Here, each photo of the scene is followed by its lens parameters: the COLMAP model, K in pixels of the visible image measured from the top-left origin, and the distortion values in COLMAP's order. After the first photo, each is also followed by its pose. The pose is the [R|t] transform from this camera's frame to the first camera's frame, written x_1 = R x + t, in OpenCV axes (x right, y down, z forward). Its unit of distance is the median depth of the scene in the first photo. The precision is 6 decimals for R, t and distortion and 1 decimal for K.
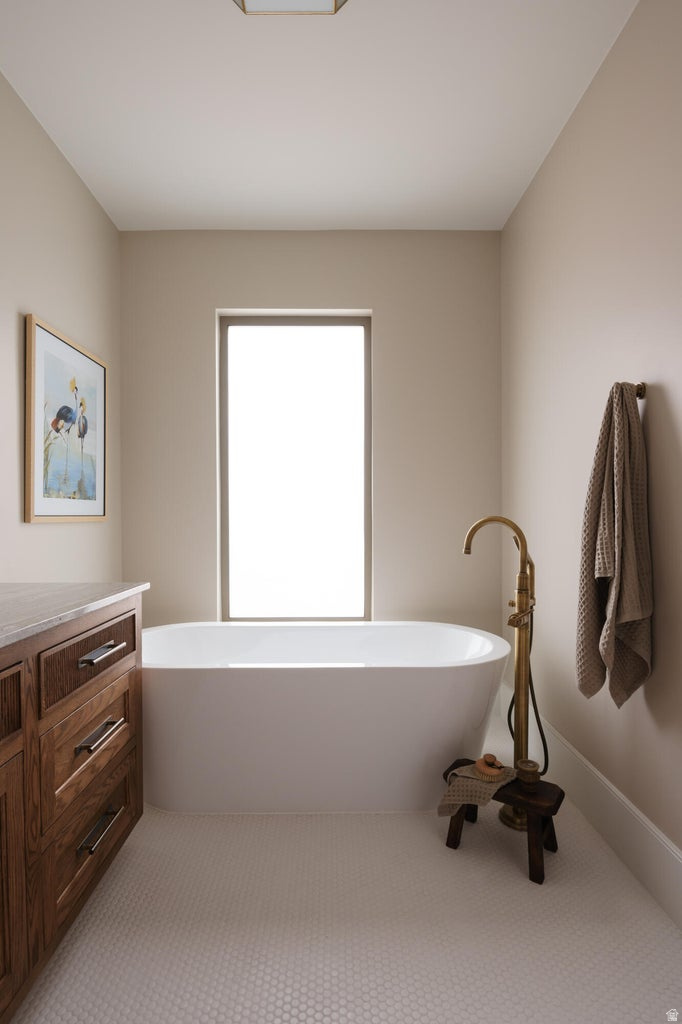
lens RADIAL K [[500.9, 0, 341.0], [0, 500.9, 512.0], [0, 0, 1]] dist [-0.021286, 0.001082]
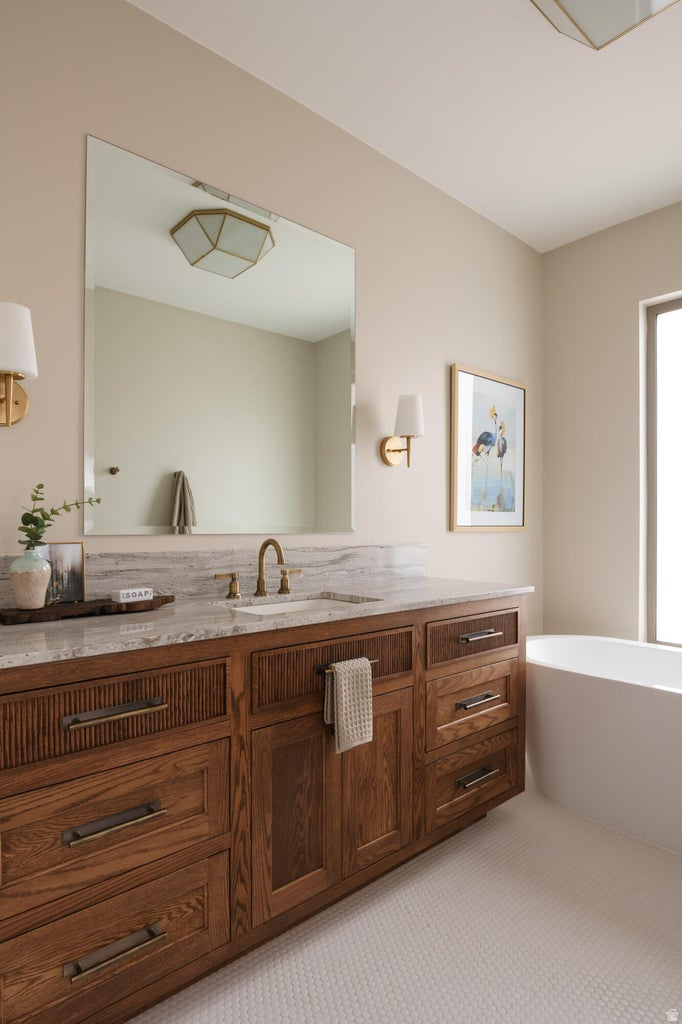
lens RADIAL K [[574.4, 0, 341.0], [0, 574.4, 512.0], [0, 0, 1]] dist [-0.000444, -0.000207]
pose [[0.650174, -0.010969, -0.759706, 0.332875], [-0.000888, 0.999884, -0.015197, -0.005798], [0.759785, 0.010555, 0.650089, -0.177863]]
